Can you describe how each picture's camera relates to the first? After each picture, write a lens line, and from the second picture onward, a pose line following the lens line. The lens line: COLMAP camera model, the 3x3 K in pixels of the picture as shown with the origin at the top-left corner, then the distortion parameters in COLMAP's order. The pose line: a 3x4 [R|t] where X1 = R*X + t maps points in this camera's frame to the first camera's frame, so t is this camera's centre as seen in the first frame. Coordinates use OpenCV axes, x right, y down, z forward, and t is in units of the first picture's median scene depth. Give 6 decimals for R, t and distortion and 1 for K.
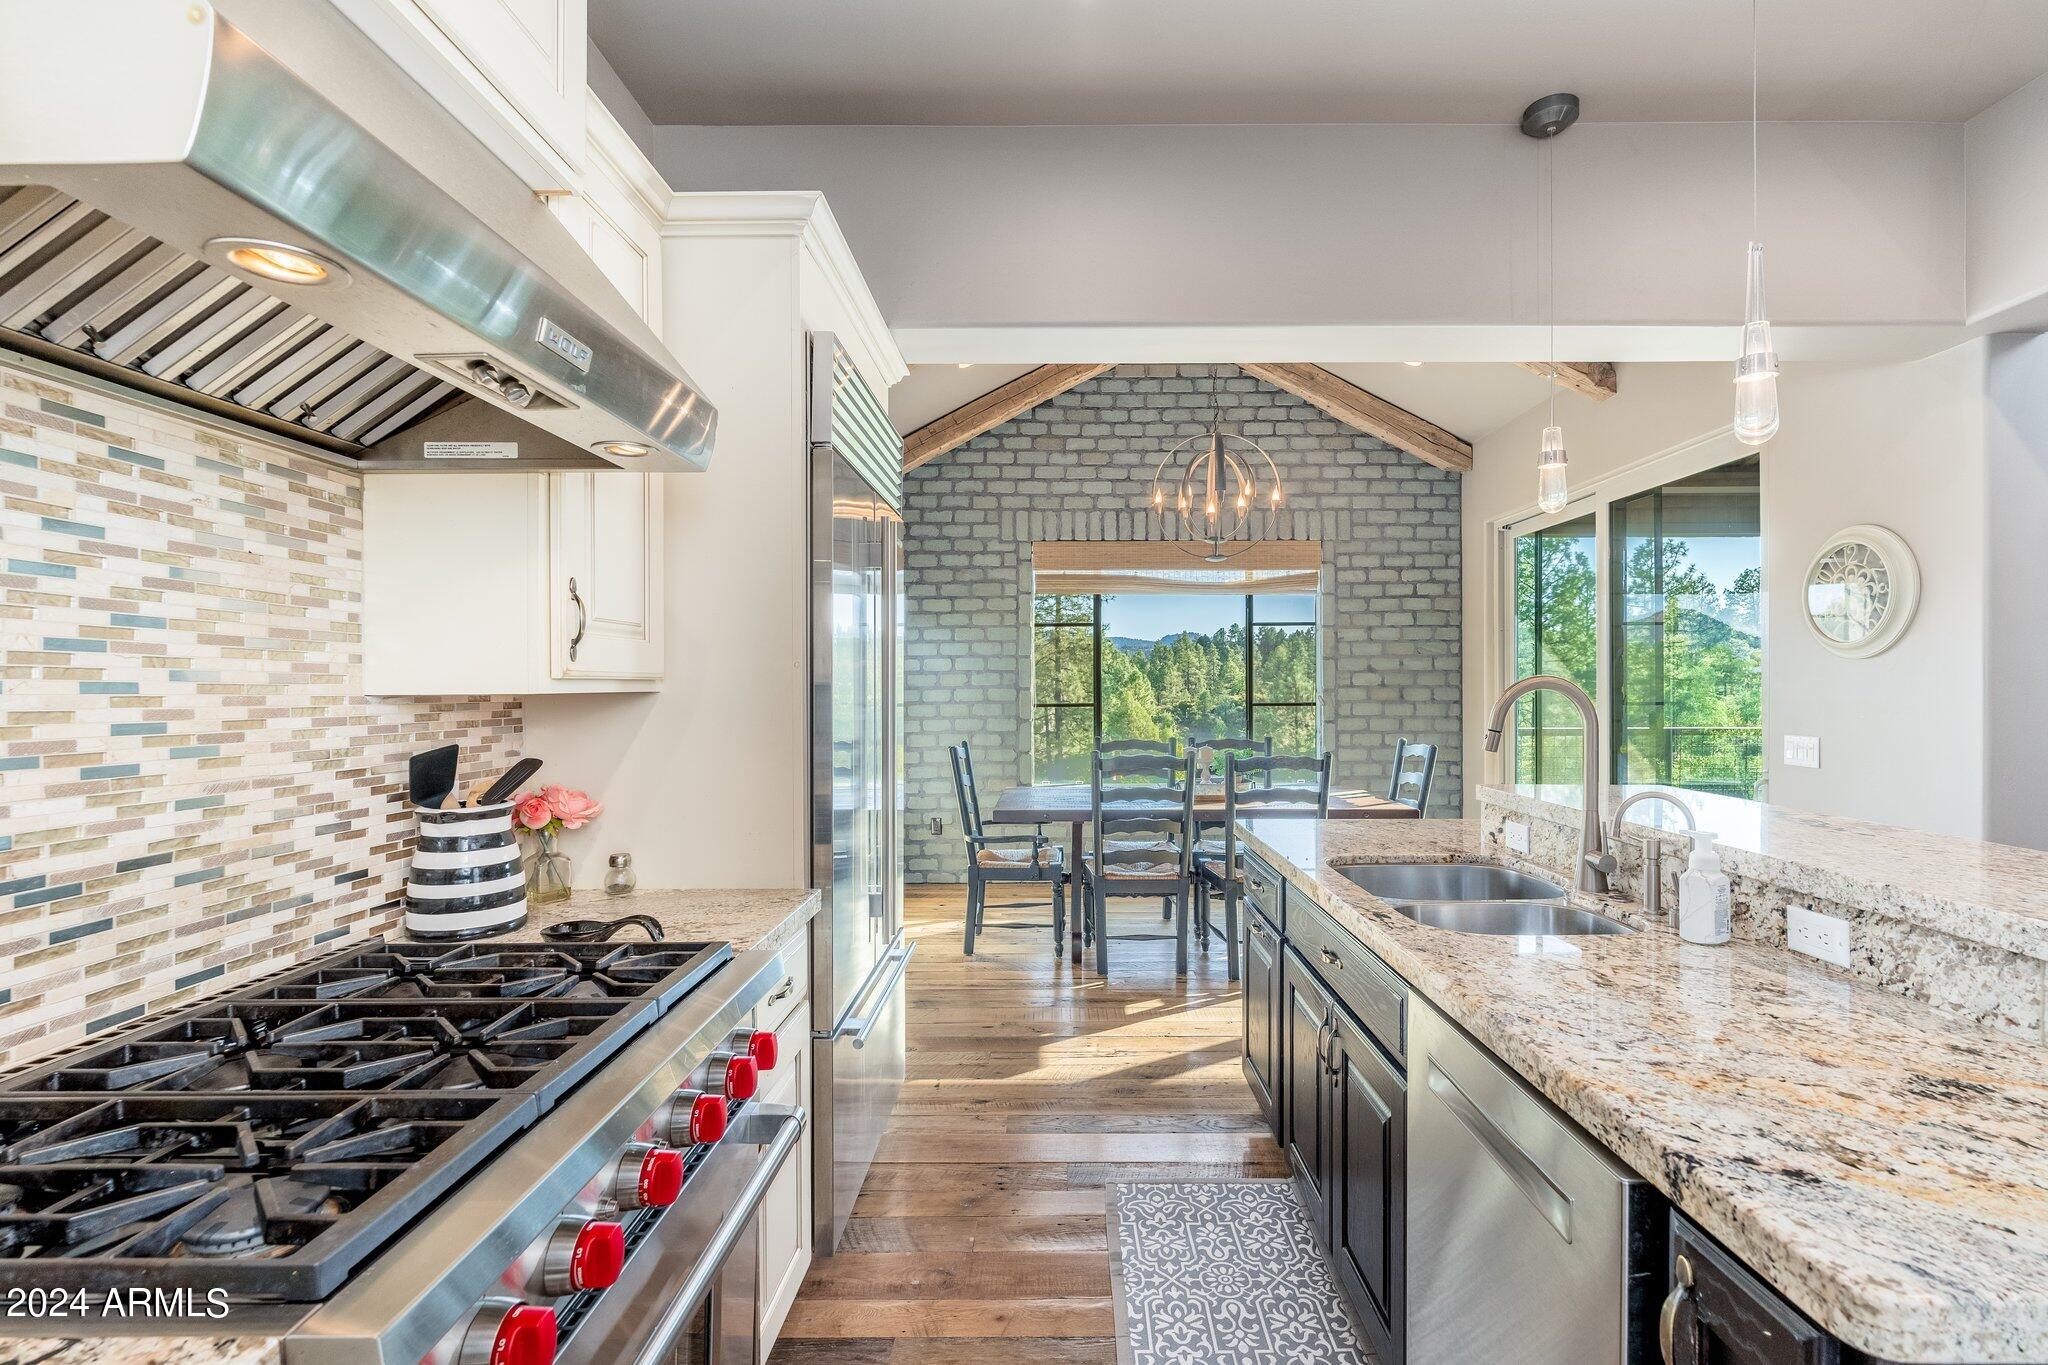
lens RADIAL K [[925.6, 0, 1063.3], [0, 925.6, 686.2], [0, 0, 1]] dist [-0.000141, -0.000117]
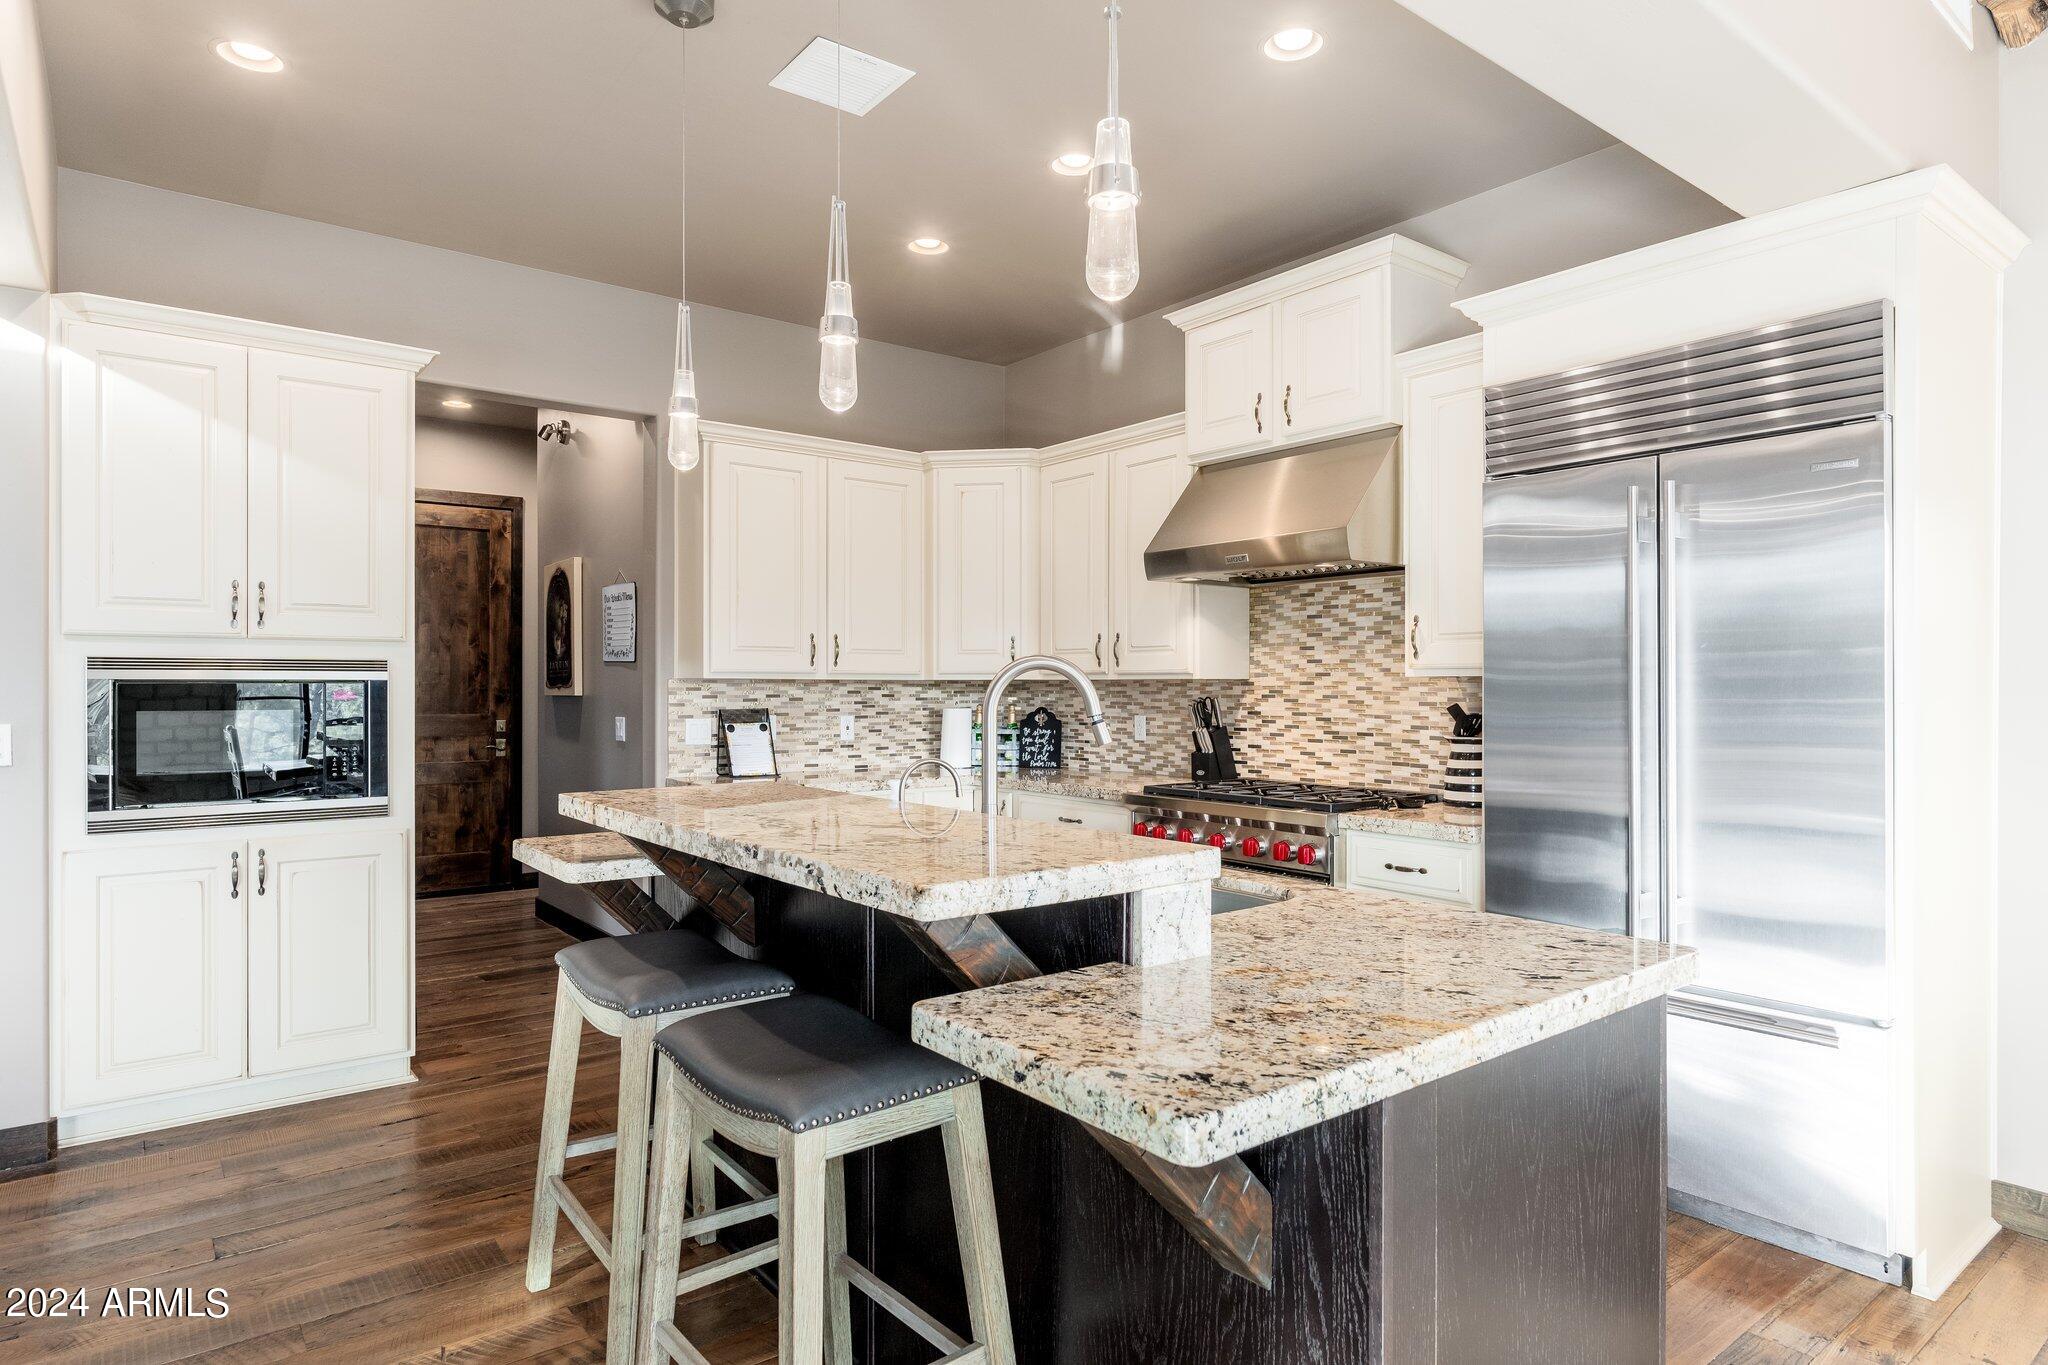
lens RADIAL K [[1159.8, 0, 1038.7], [0, 1159.8, 686.8], [0, 0, 1]] dist [-0.000728, -0.001588]
pose [[-0.784971, 0.005252, -0.619510, 0.380086], [0.001920, 0.999980, 0.006044, 0.003138], [0.619529, 0.003555, -0.784966, 0.590789]]
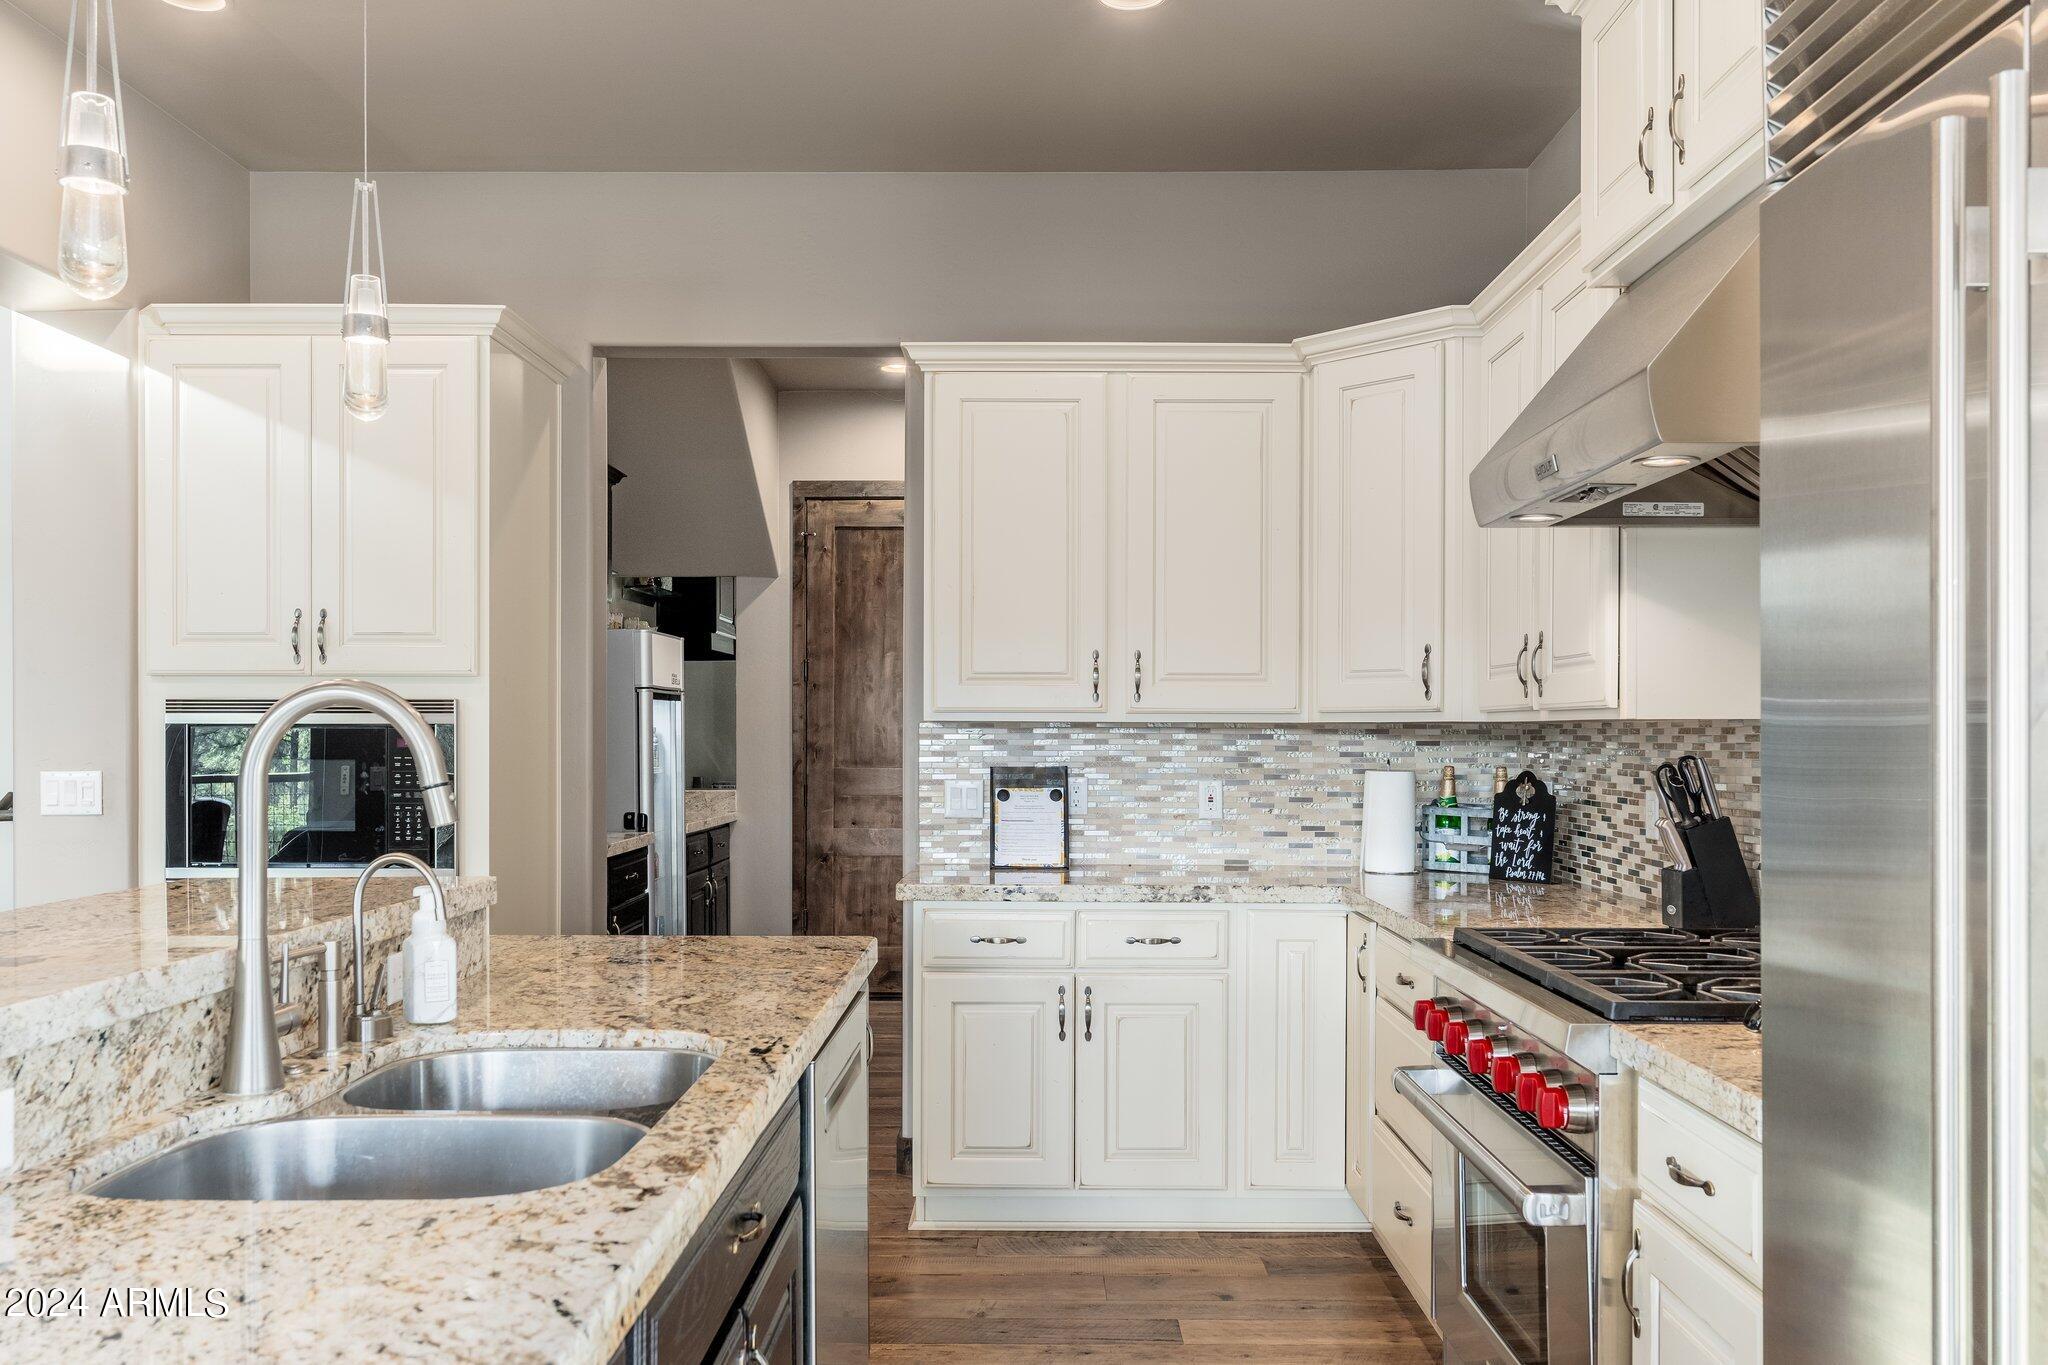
lens RADIAL K [[1648.0, 0, 1028.6], [0, 1648.0, 730.7], [0, 0, 1]] dist [0.005593, -0.001335]
pose [[-0.999971, 0.003626, 0.006651, 0.042486], [0.003645, 0.999989, 0.002810, 0.004086], [-0.006641, 0.002835, -0.999974, 0.594597]]
